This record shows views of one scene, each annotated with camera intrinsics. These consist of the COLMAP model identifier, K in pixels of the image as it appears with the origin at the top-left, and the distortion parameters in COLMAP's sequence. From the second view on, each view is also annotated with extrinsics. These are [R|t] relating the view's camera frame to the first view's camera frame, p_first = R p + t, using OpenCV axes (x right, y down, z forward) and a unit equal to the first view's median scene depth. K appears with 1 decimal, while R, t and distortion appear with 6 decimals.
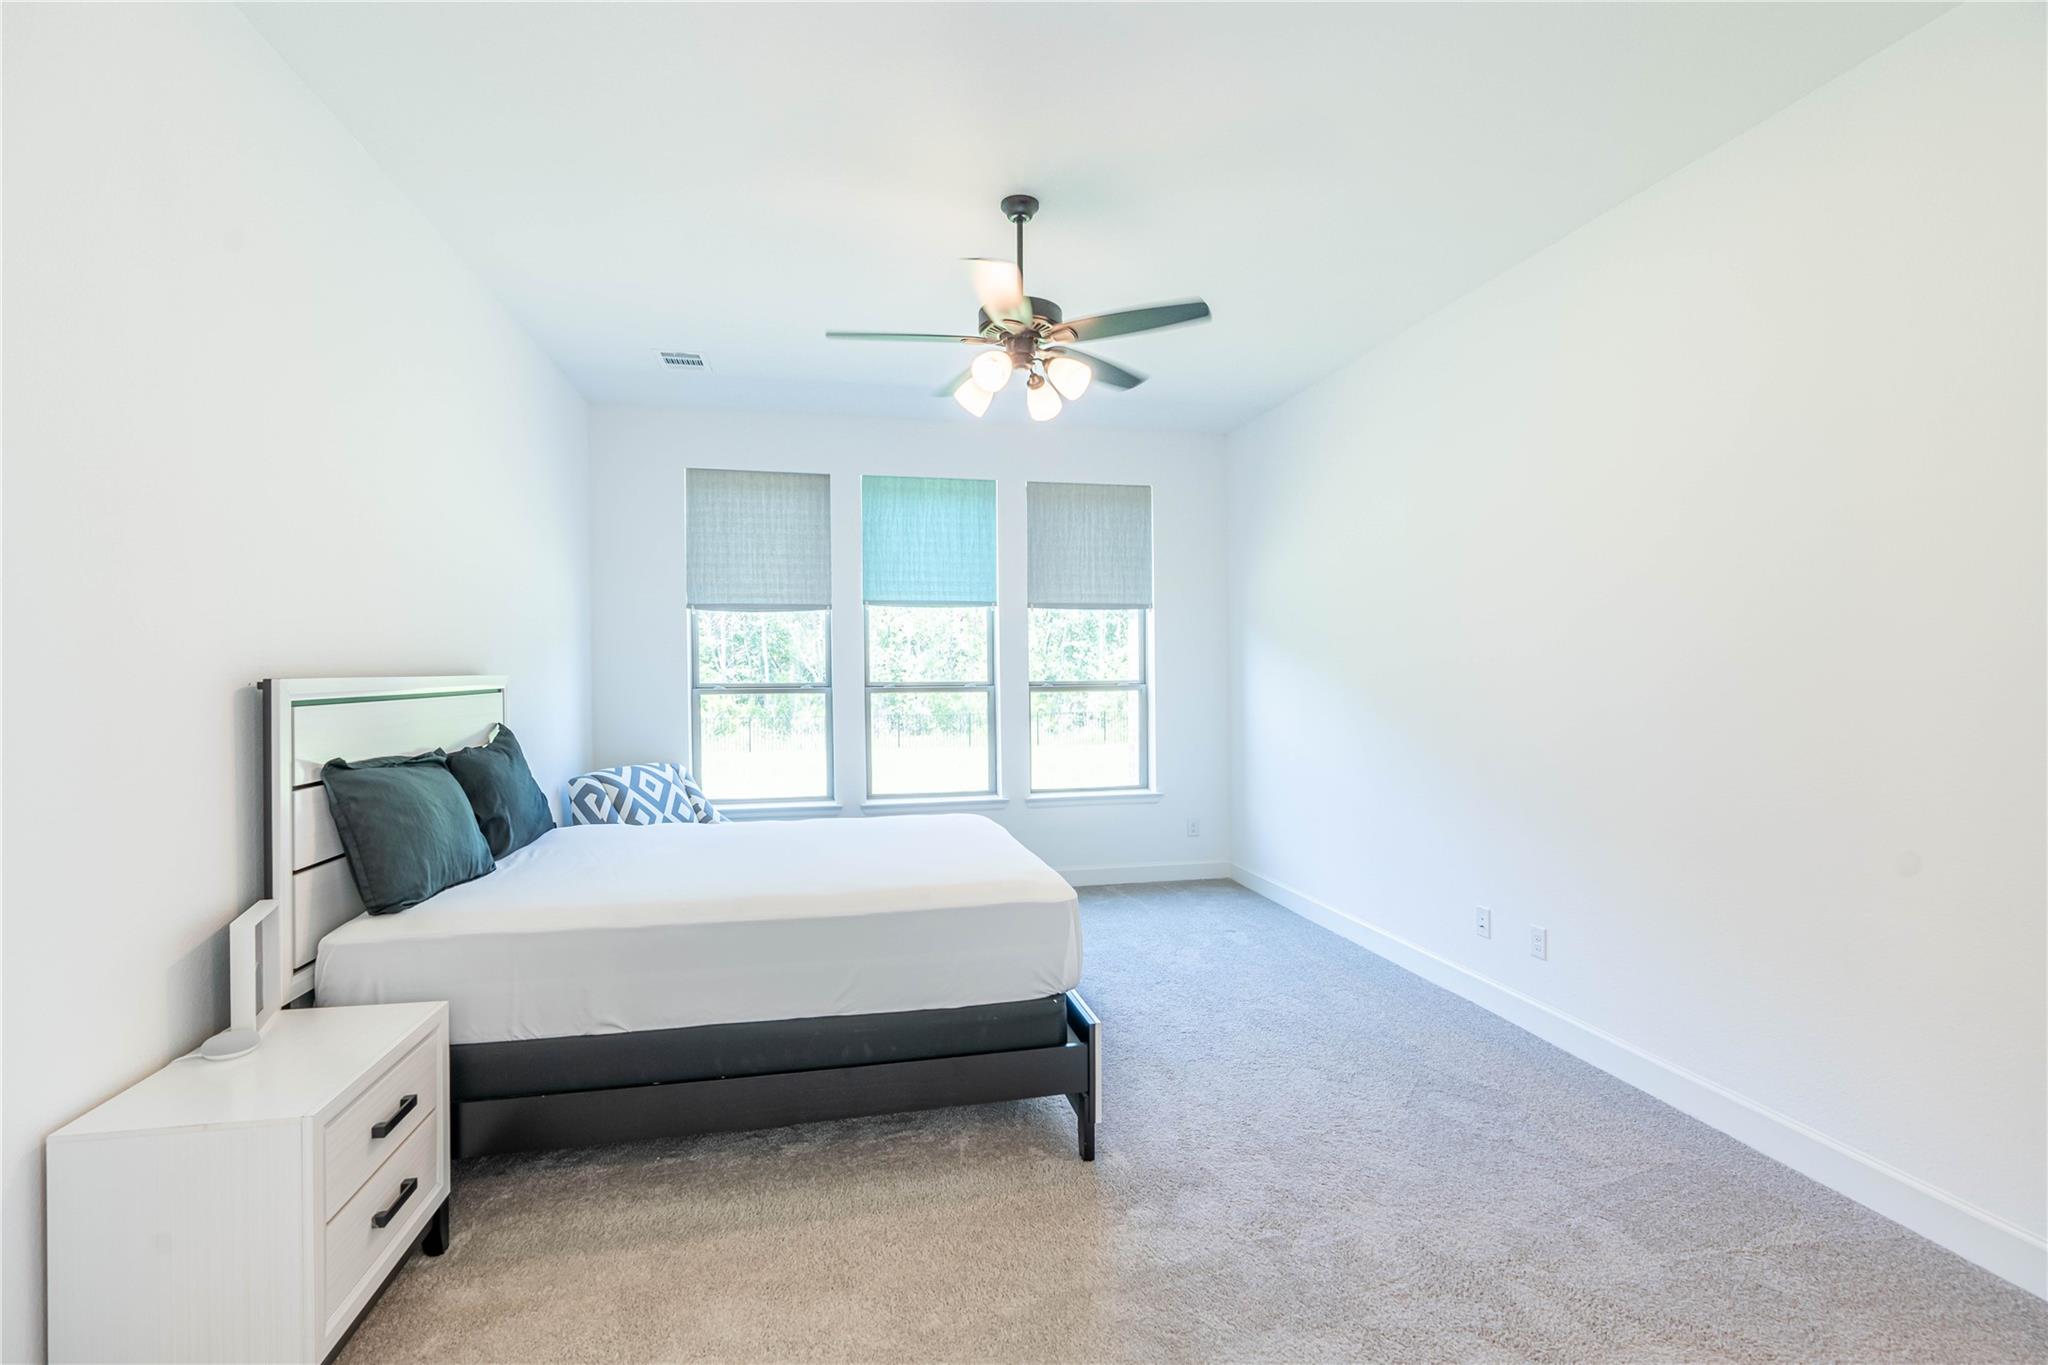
lens RADIAL K [[917.4, 0, 1027.2], [0, 917.4, 682.4], [0, 0, 1]] dist [-0.012571, 0.007239]
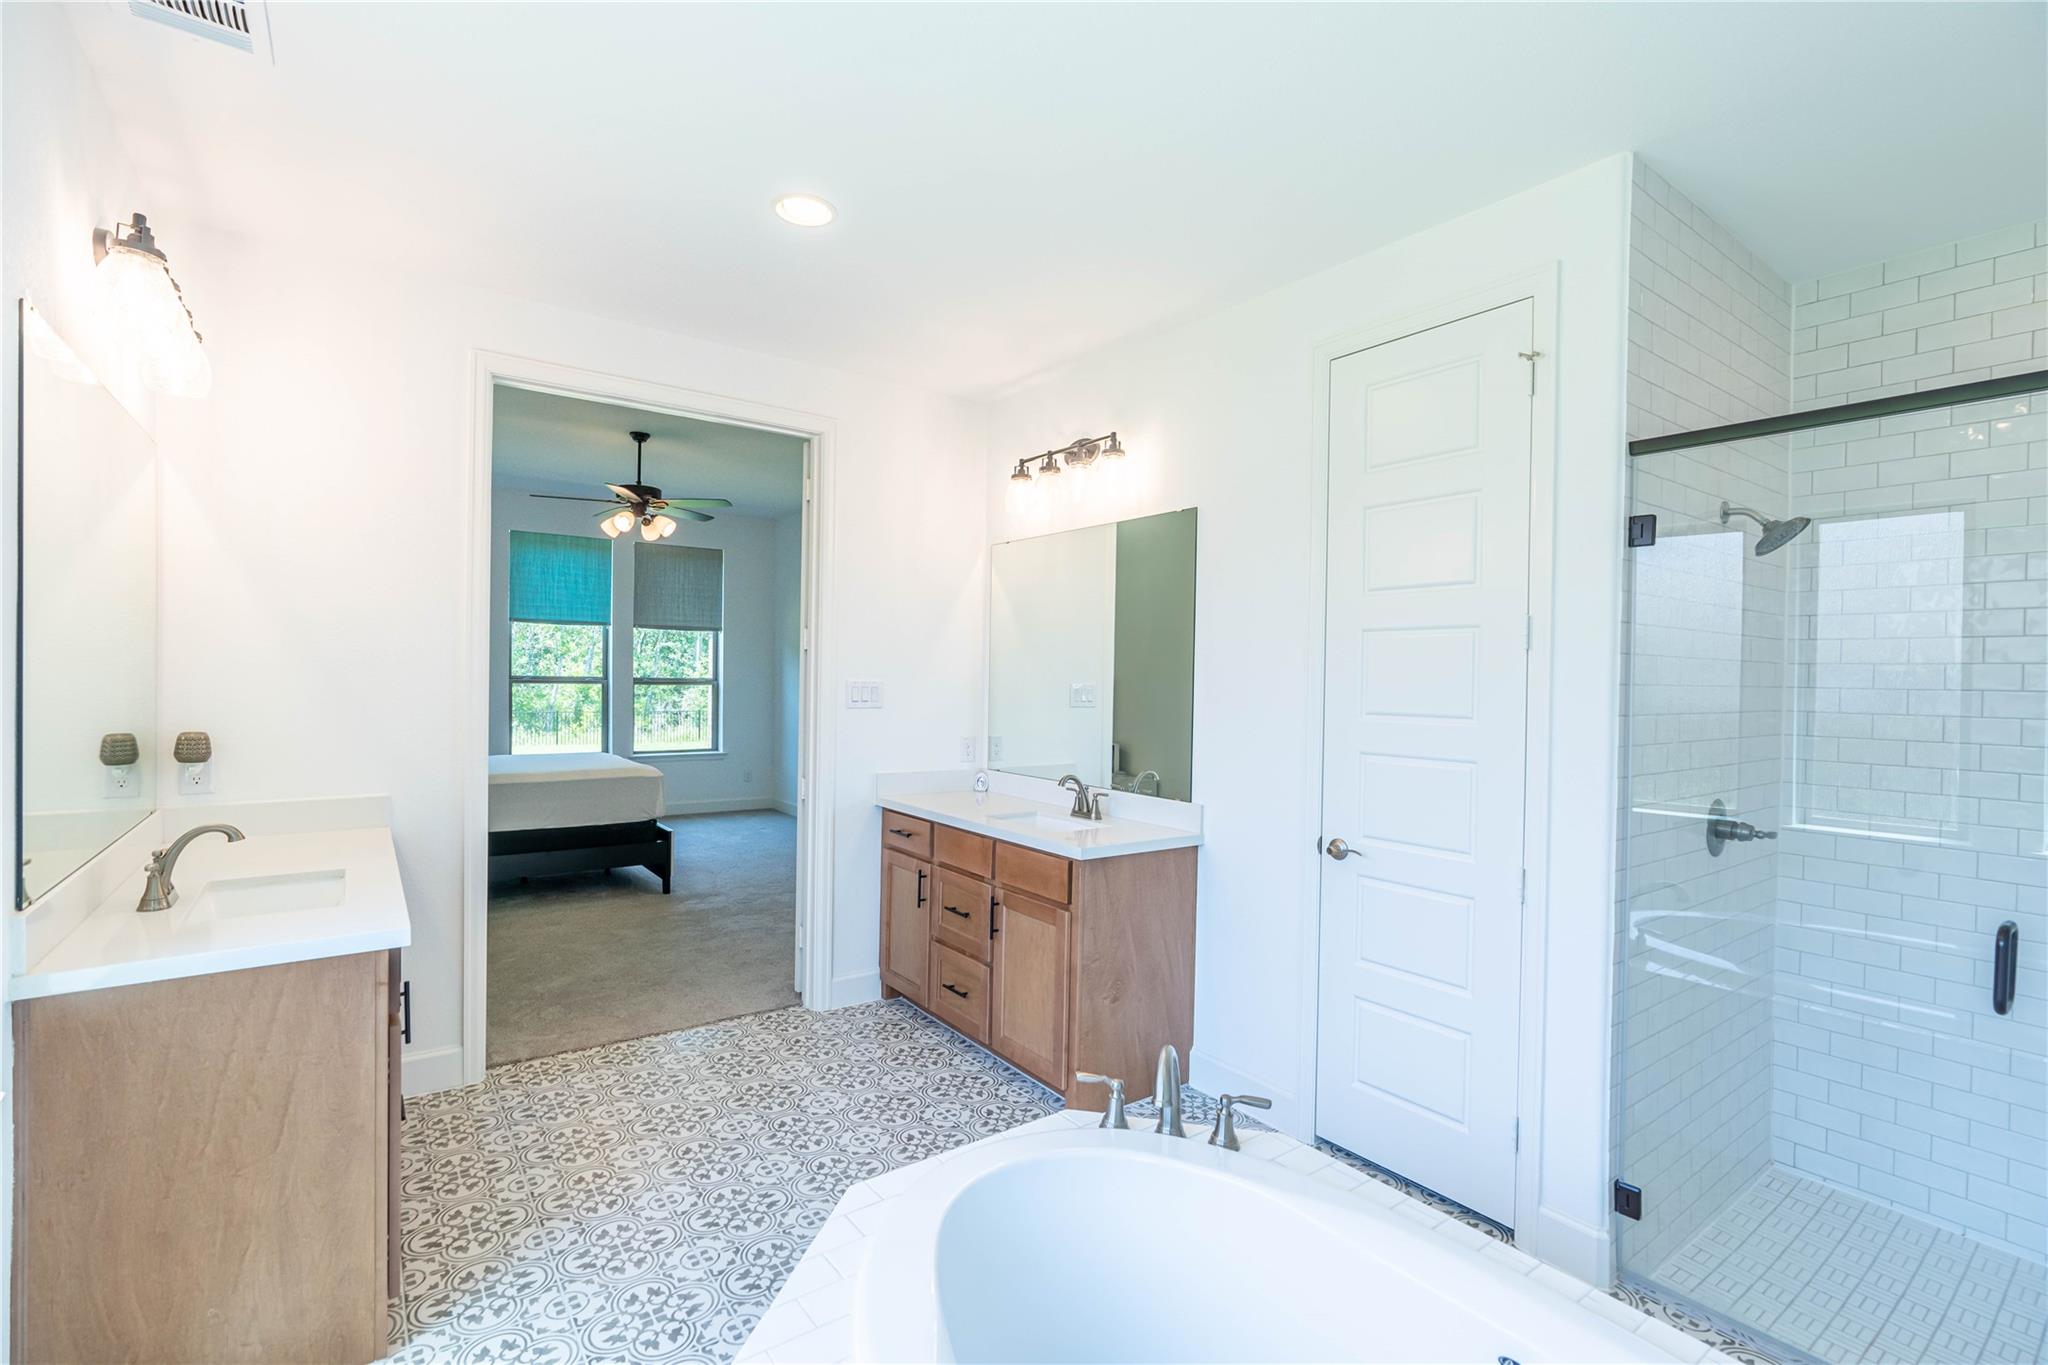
lens RADIAL K [[917.4, 0, 1027.2], [0, 917.4, 682.4], [0, 0, 1]] dist [-0.012571, 0.007239]
pose [[0.911788, 0.018294, 0.410254, -0.023622], [-0.016573, 0.999833, -0.007752, 0.007463], [-0.410327, 0.000270, 0.911938, -0.583391]]
